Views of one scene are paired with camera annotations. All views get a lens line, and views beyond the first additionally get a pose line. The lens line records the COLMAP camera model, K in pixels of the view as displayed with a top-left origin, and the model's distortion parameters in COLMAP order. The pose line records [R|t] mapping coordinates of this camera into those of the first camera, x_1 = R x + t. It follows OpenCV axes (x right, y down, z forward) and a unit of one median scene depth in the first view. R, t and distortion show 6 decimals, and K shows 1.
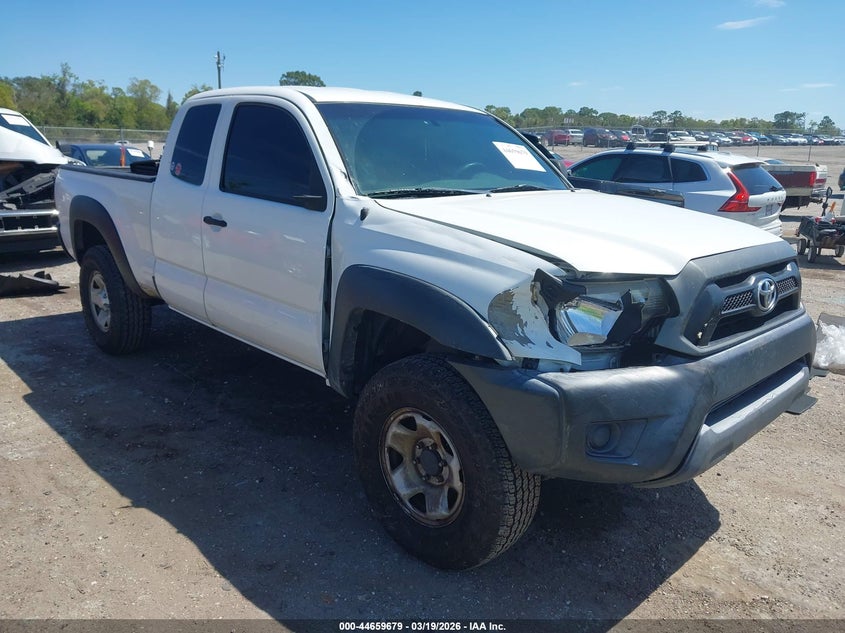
lens RADIAL K [[657.0, 0, 422.5], [0, 657.0, 316.5], [0, 0, 1]] dist [0.008686, 0.005725]
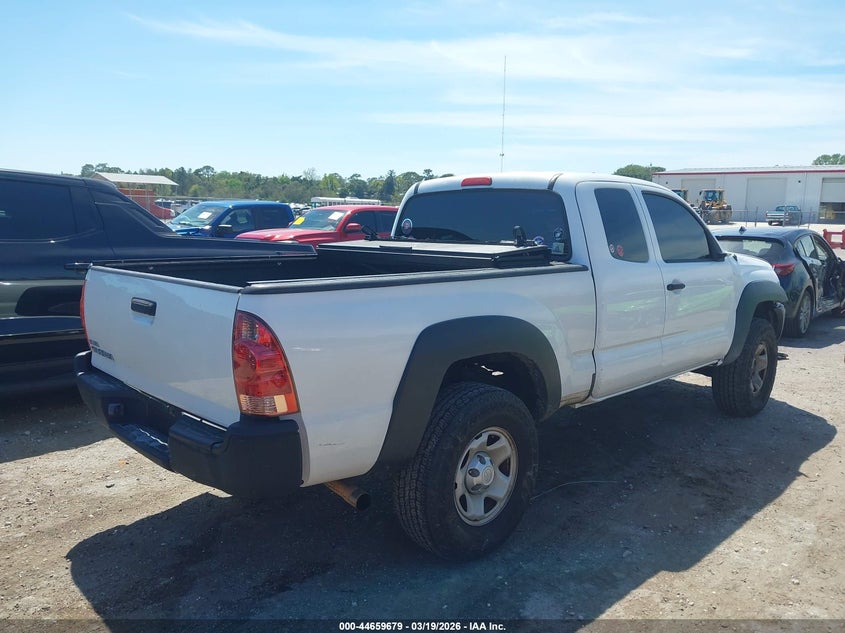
lens RADIAL K [[627.5, 0, 422.5], [0, 627.5, 316.5], [0, 0, 1]] dist [0.032294, 0.000944]
pose [[-0.000668, -0.153995, 0.988071, -1.421846], [0.236169, 0.960097, 0.149795, -0.362633], [-0.971712, 0.233452, 0.035728, 1.353237]]
